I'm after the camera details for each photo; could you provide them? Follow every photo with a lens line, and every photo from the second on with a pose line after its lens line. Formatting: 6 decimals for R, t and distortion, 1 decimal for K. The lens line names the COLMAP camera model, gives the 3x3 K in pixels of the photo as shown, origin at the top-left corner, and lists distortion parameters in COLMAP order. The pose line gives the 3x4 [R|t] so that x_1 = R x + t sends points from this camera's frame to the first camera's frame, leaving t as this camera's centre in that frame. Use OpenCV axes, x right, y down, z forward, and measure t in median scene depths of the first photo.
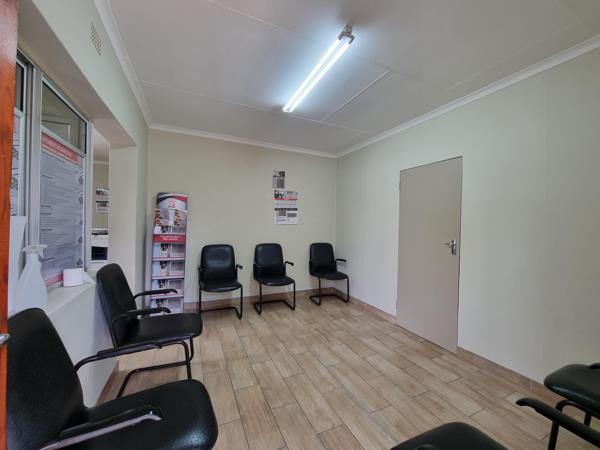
lens RADIAL K [[247.7, 0, 302.2], [0, 247.7, 223.2], [0, 0, 1]] dist [-0.001360, -0.000196]
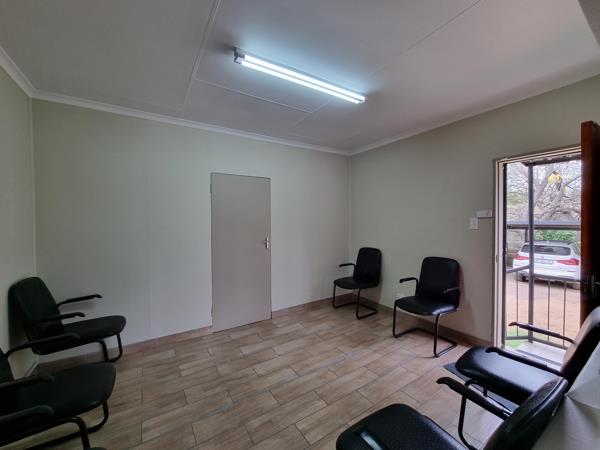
lens RADIAL K [[247.7, 0, 305.4], [0, 247.7, 223.9], [0, 0, 1]] dist [-0.001360, -0.000196]
pose [[-0.156350, -0.042063, 0.986806, -0.716385], [0.003209, 0.999066, 0.043094, -0.064321], [-0.987697, 0.009904, -0.156069, 0.929977]]
